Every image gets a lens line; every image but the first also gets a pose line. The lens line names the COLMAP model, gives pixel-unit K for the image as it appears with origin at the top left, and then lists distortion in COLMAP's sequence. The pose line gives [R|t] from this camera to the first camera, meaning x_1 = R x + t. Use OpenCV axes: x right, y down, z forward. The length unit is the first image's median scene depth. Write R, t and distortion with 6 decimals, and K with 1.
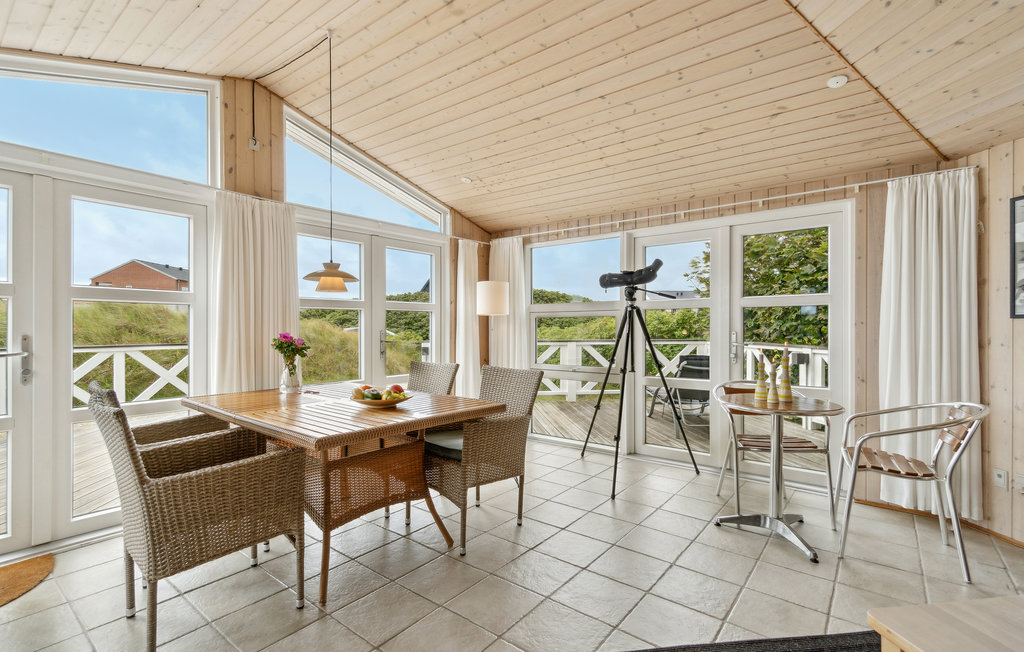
lens RADIAL K [[468.8, 0, 510.4], [0, 468.8, 329.7], [0, 0, 1]] dist [-0.000745, -0.000223]
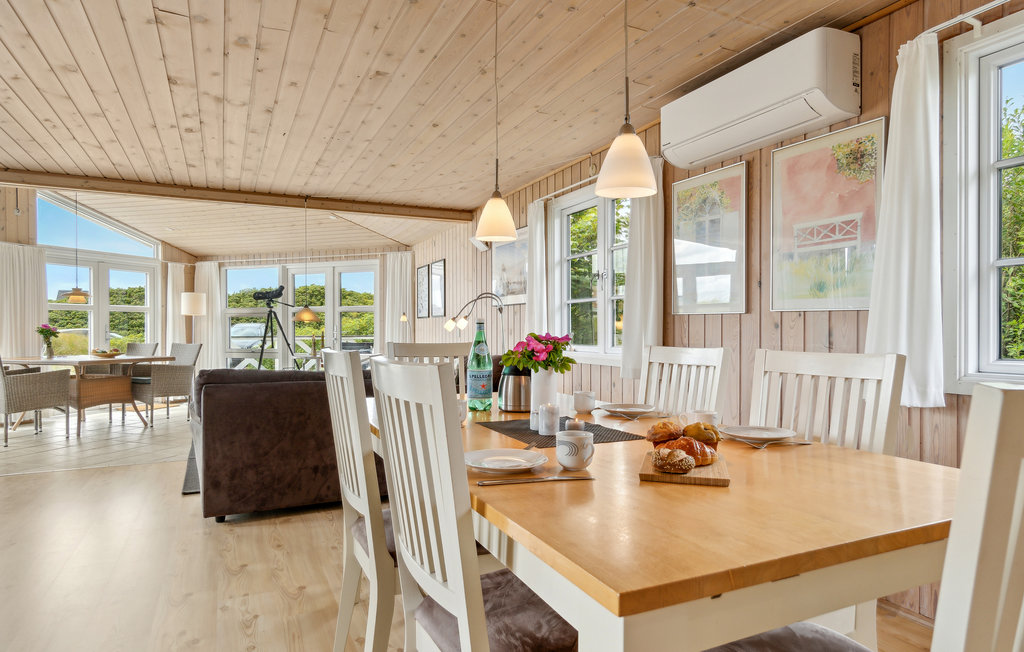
lens RADIAL K [[589.9, 0, 510.1], [0, 589.9, 334.5], [0, 0, 1]] dist [0.000861, 0.001028]
pose [[0.944298, -0.002622, 0.329082, 0.364708], [0.002645, 0.999996, 0.000380, 0.039647], [-0.329082, 0.000512, 0.944301, -1.364411]]
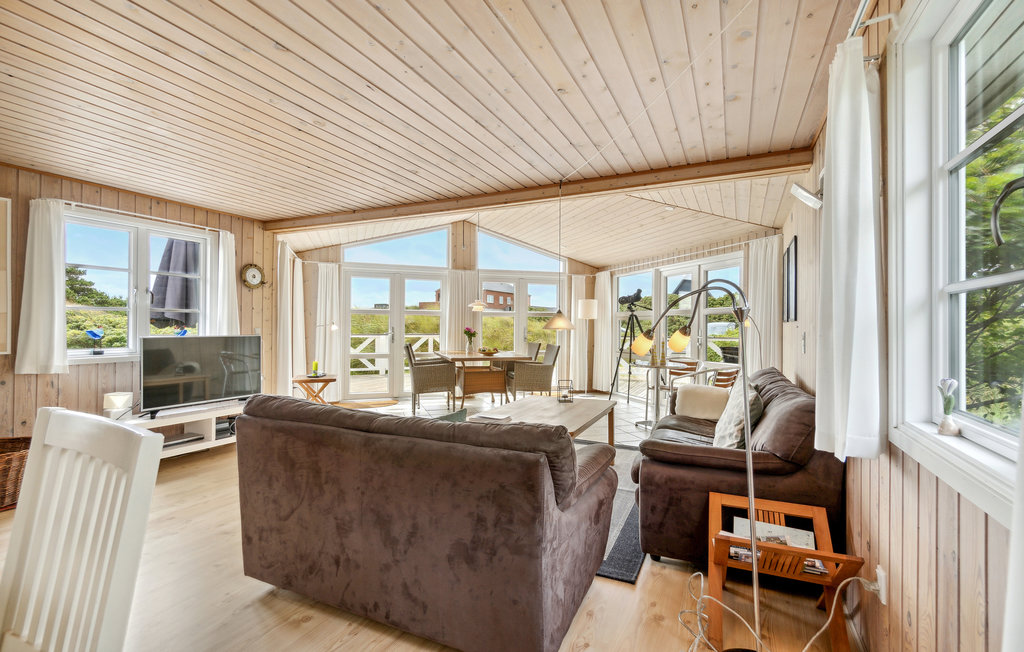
lens RADIAL K [[461.9, 0, 512.0], [0, 461.9, 326.0], [0, 0, 1]] dist [0.000511, -0.000307]
pose [[0.843809, 0.006088, -0.536608, 0.786896], [-0.010099, 0.999939, -0.004536, 0.006113], [0.536548, 0.009246, 0.843819, -0.716136]]
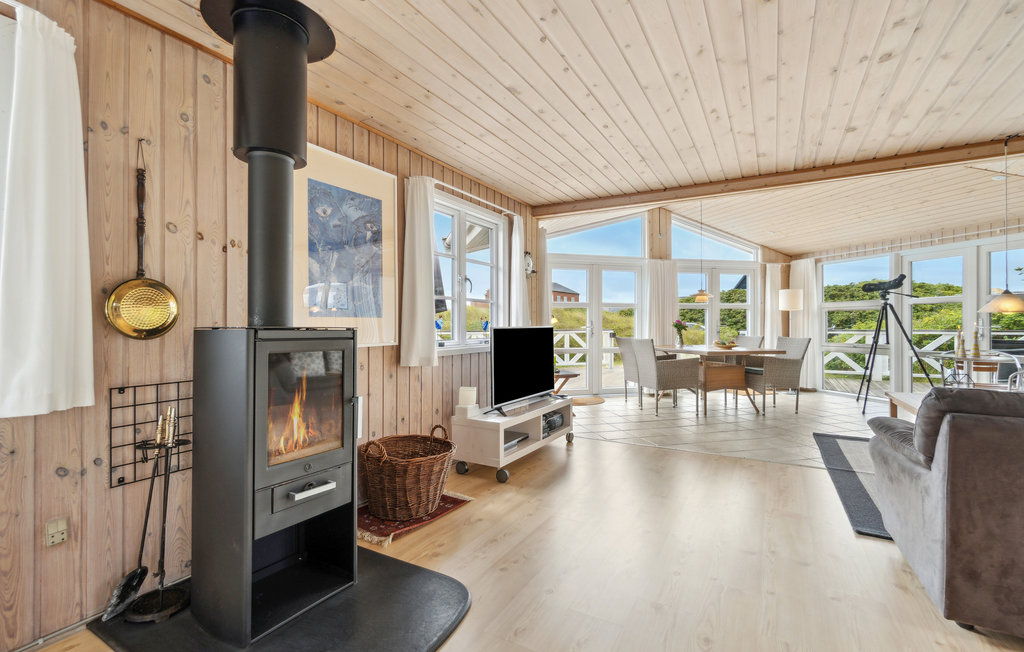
lens RADIAL K [[455.7, 0, 512.0], [0, 455.7, 326.0], [0, 0, 1]] dist [0.003623, 0.000305]
pose [[0.801973, 0.000557, -0.597360, 0.159636], [-0.001910, 0.999997, -0.001631, 0.032370], [0.597357, 0.002449, 0.801971, -1.002462]]
